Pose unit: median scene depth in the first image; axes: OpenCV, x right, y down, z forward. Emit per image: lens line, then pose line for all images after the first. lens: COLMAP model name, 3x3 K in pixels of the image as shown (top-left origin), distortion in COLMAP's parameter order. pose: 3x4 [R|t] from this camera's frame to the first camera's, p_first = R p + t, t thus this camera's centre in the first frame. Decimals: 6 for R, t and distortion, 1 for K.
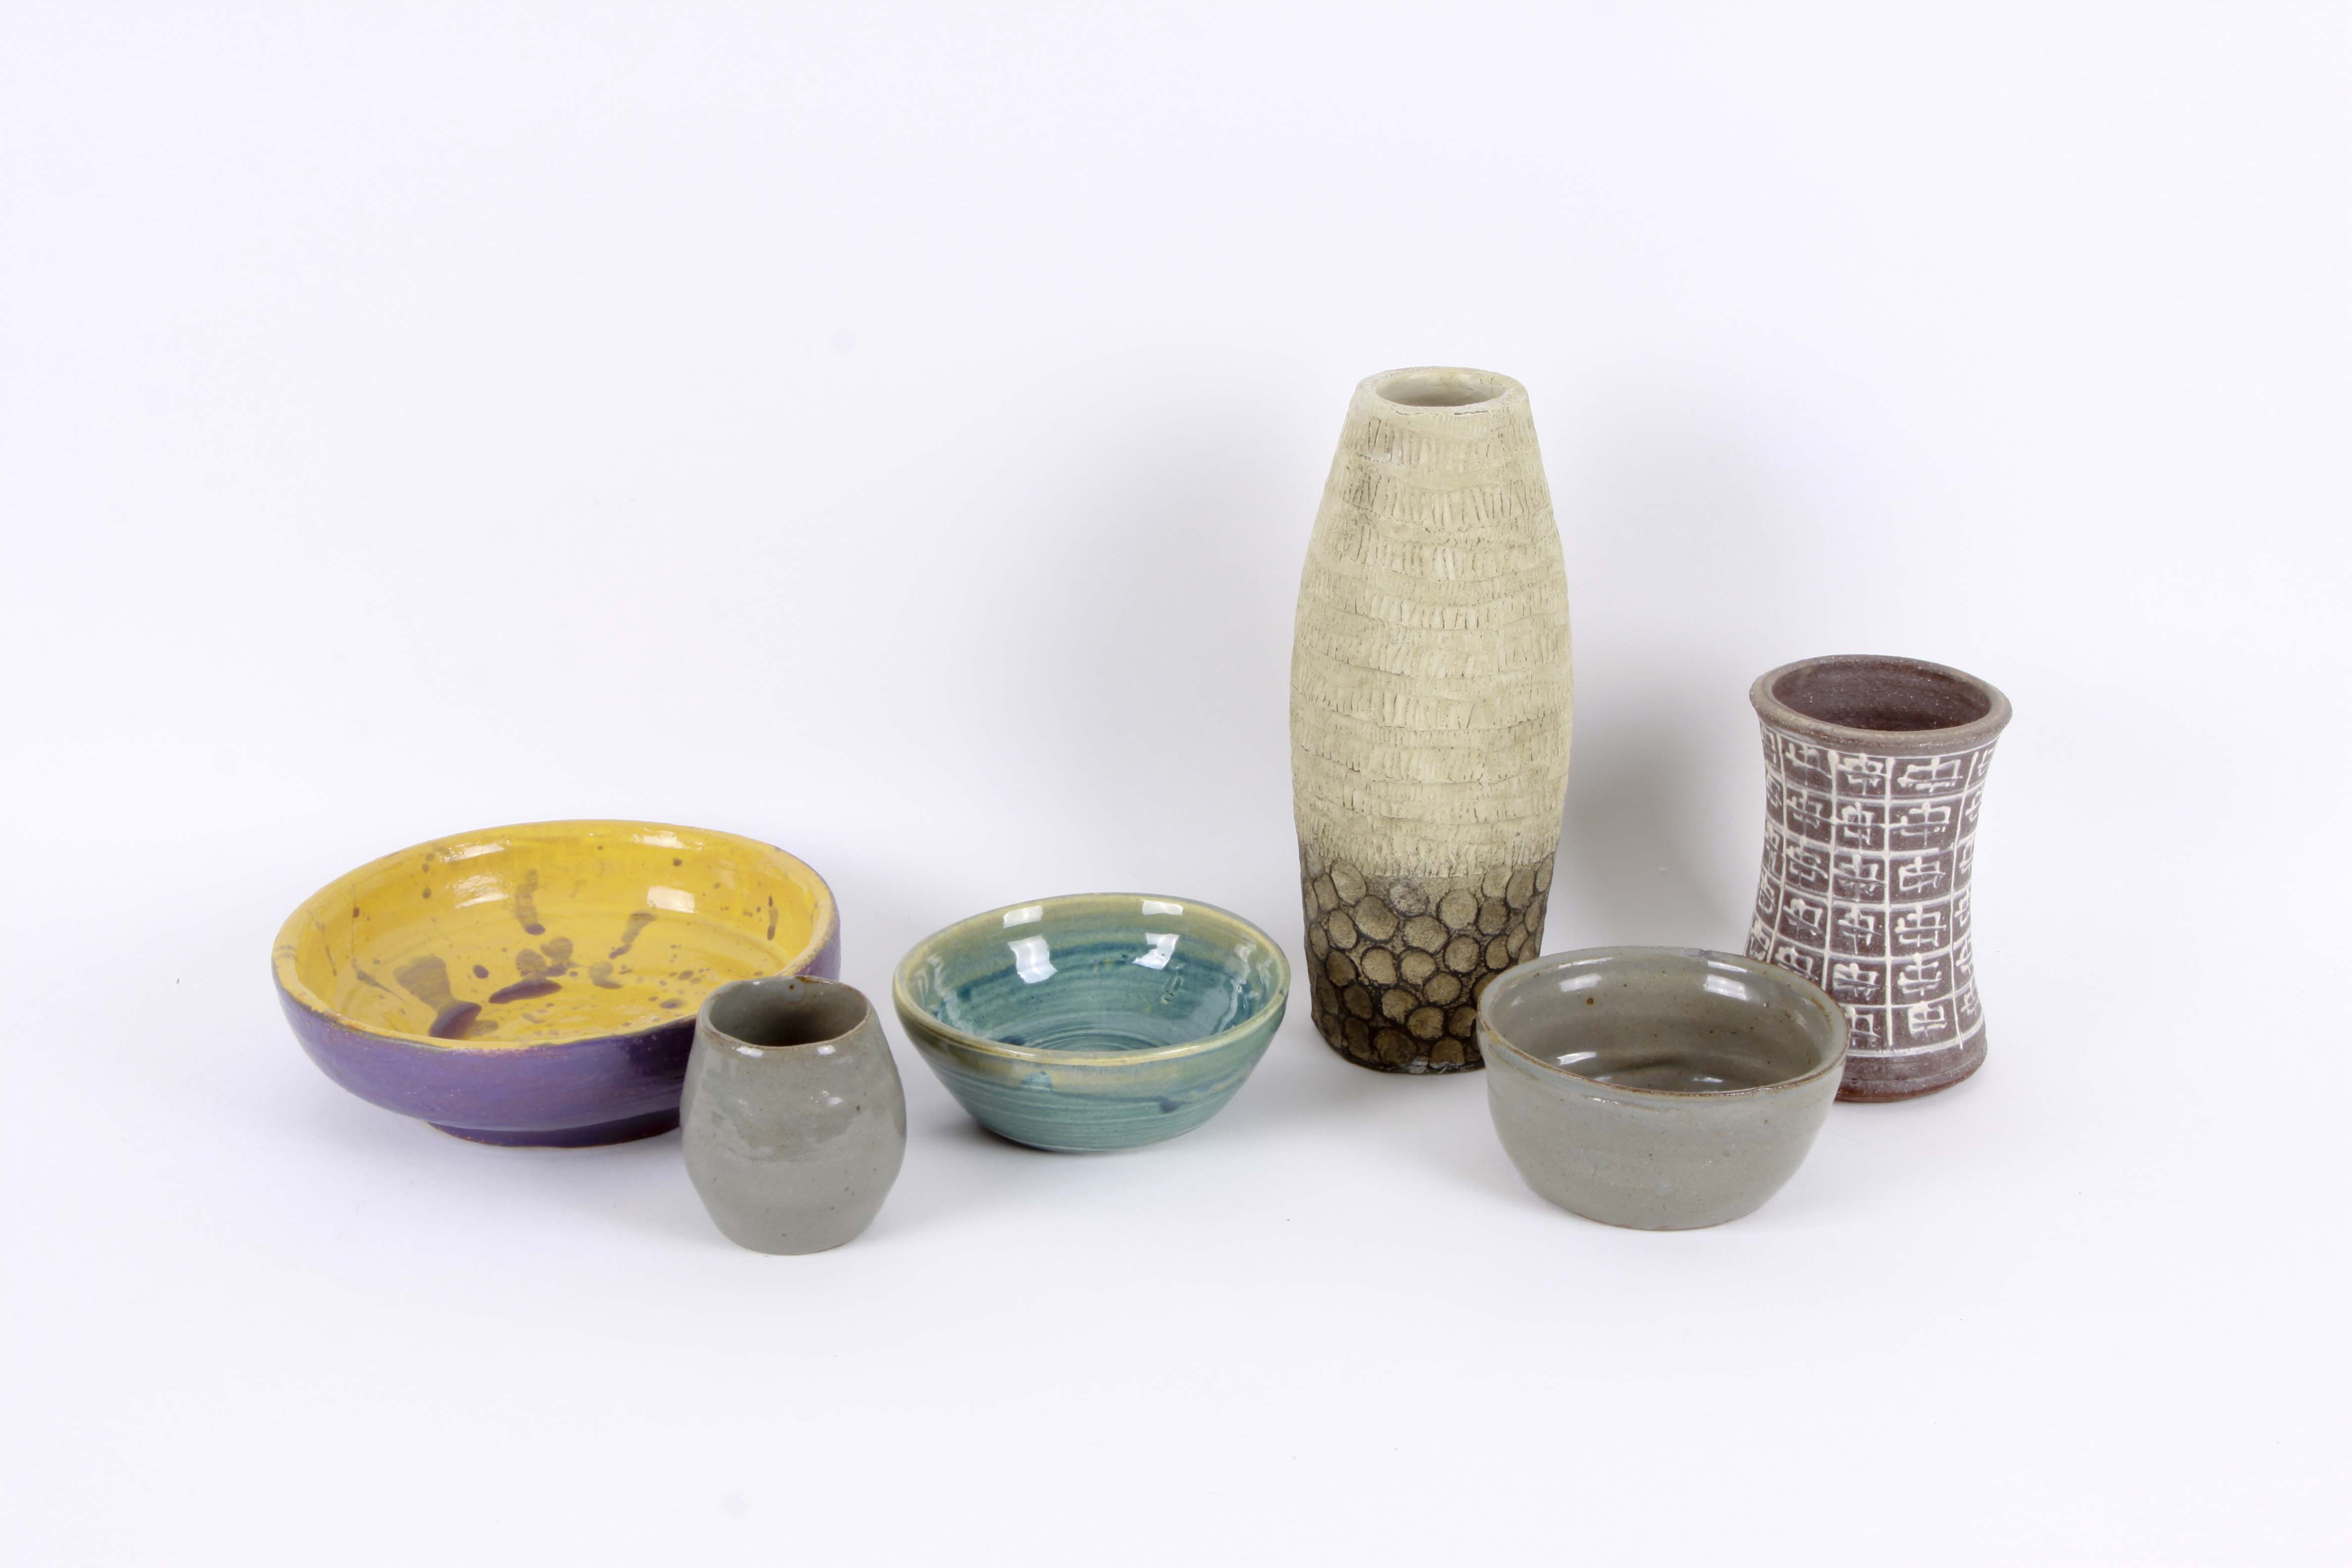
lens RADIAL K [[3973.9, 0, 1177.3], [0, 3973.9, 773.8], [0, 0, 1]] dist [0.057055, 0.000000]
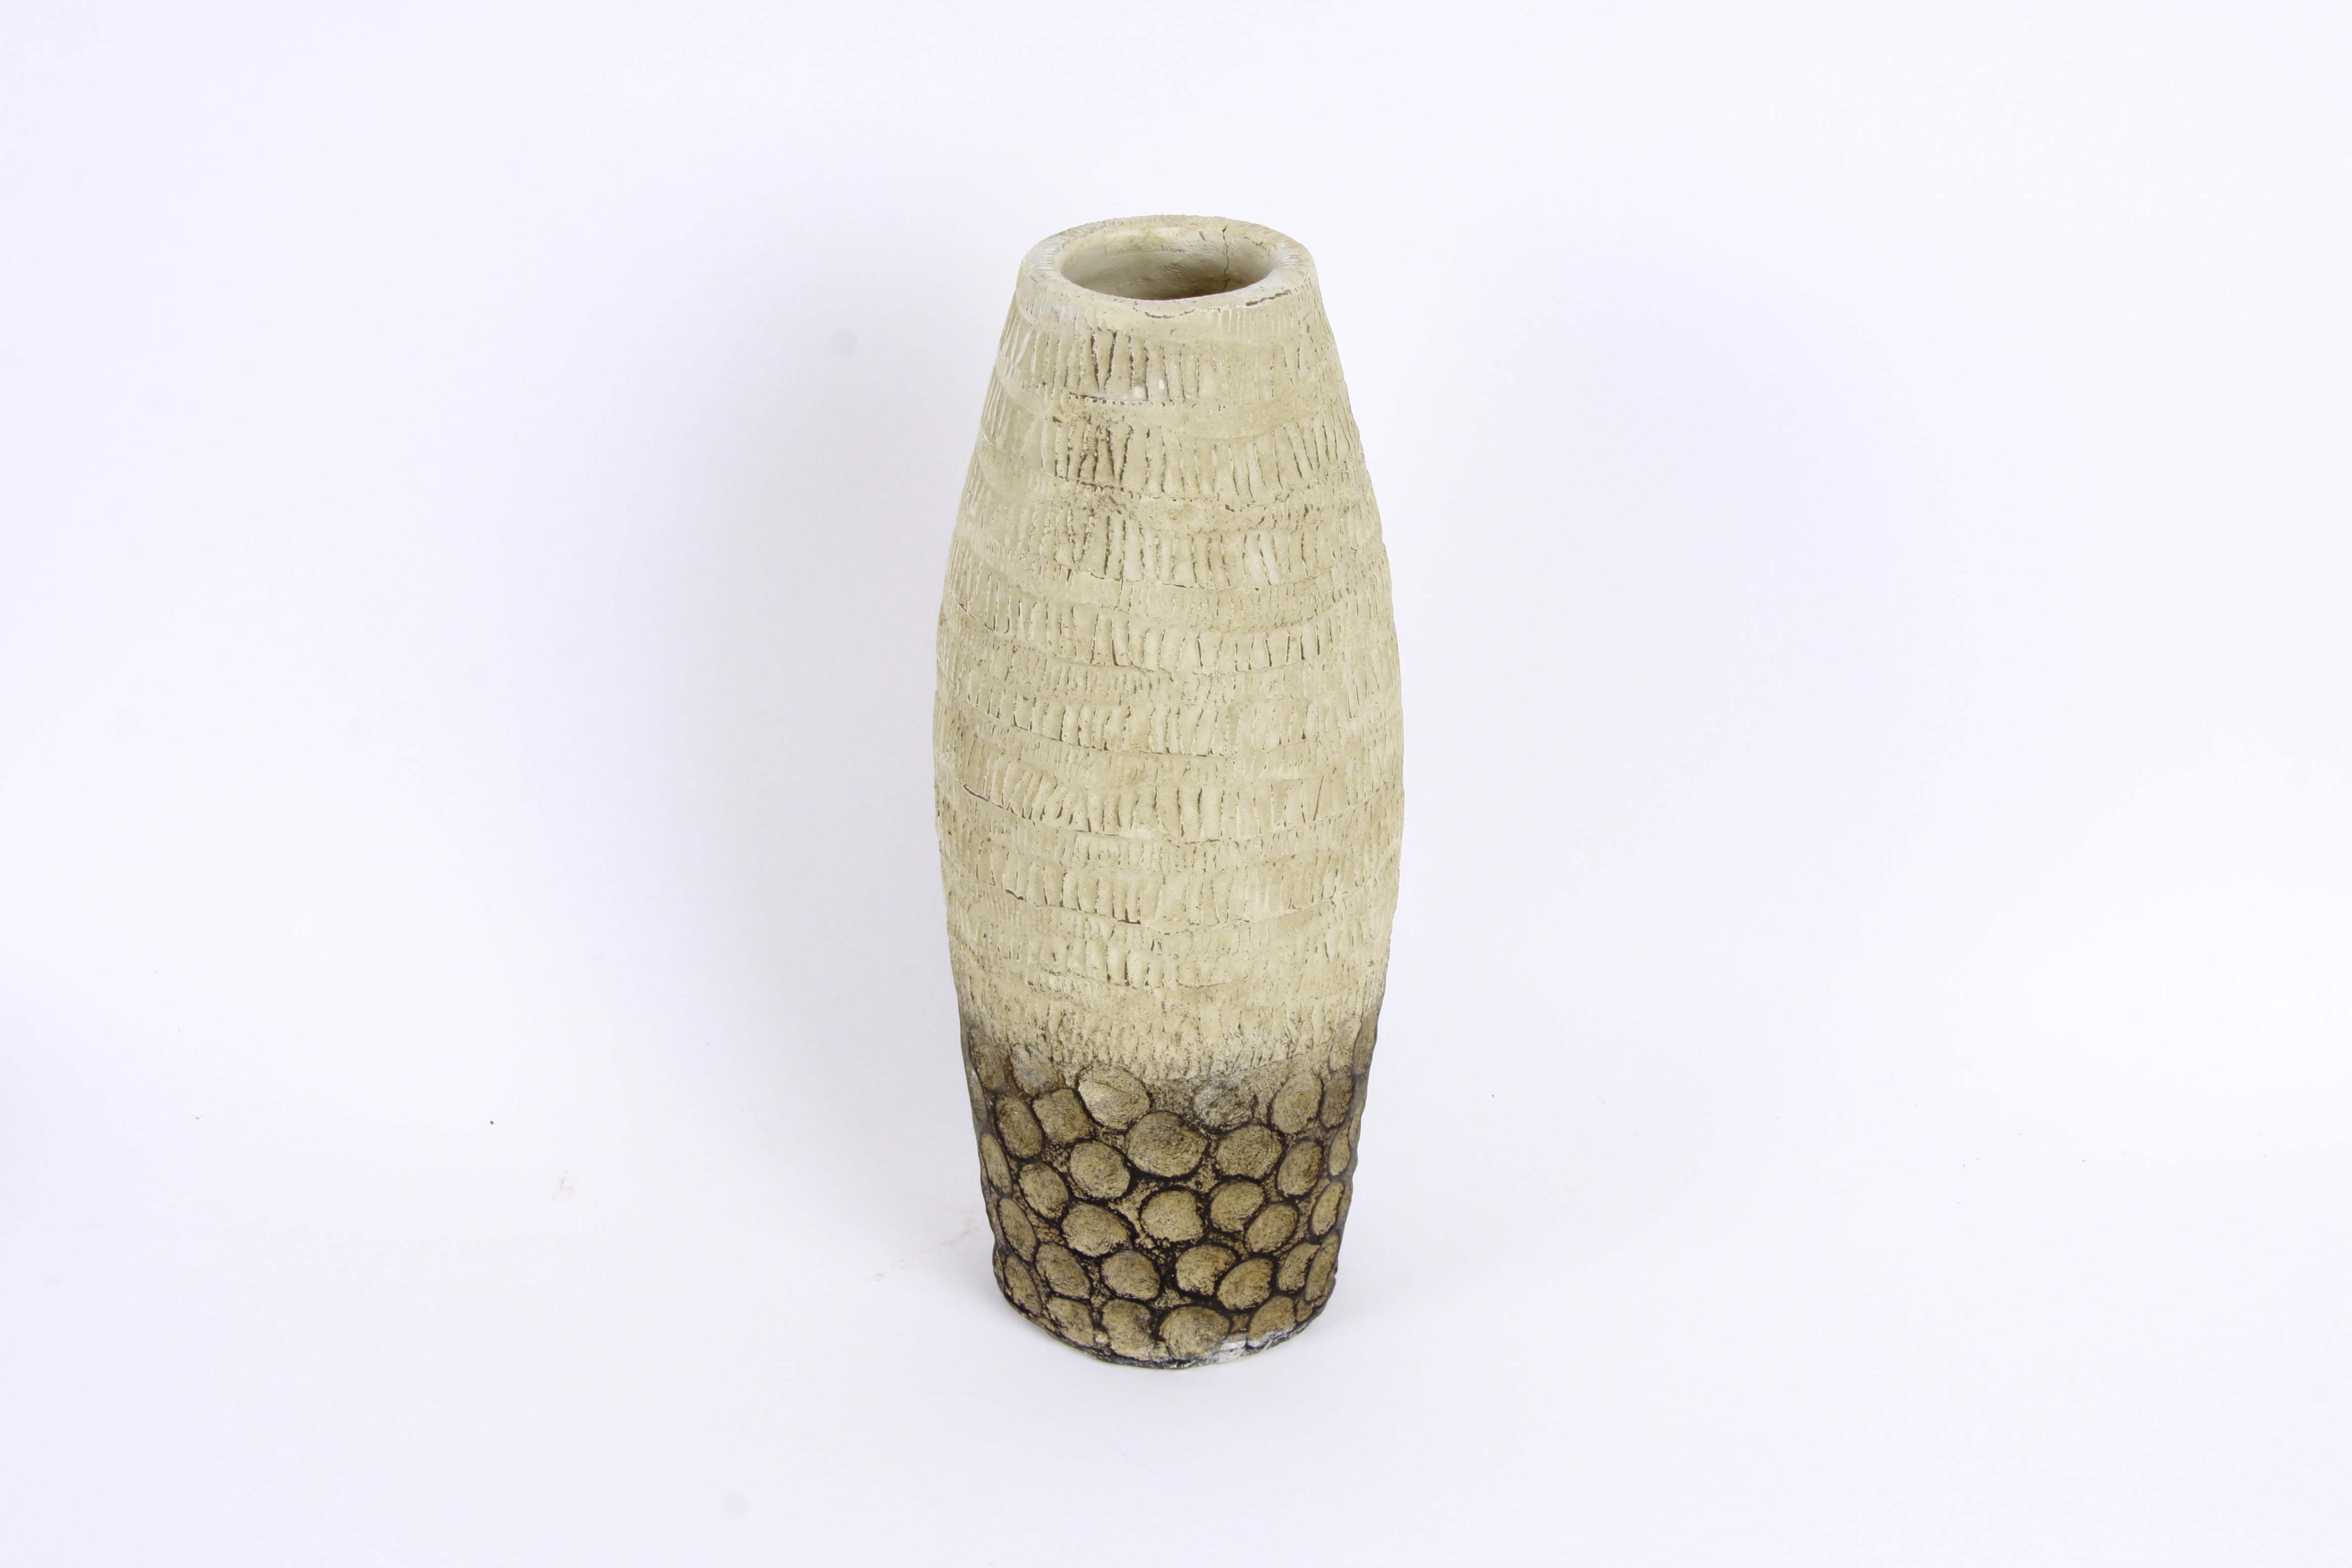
lens RADIAL K [[3973.9, 0, 1173.7], [0, 3973.9, 789.9], [0, 0, 1]] dist [0.057055, 0.000000]
pose [[0.898176, -0.195692, 0.393680, -0.178982], [0.159036, 0.979451, 0.124031, -0.092564], [-0.409862, -0.048792, 0.910841, 0.458616]]
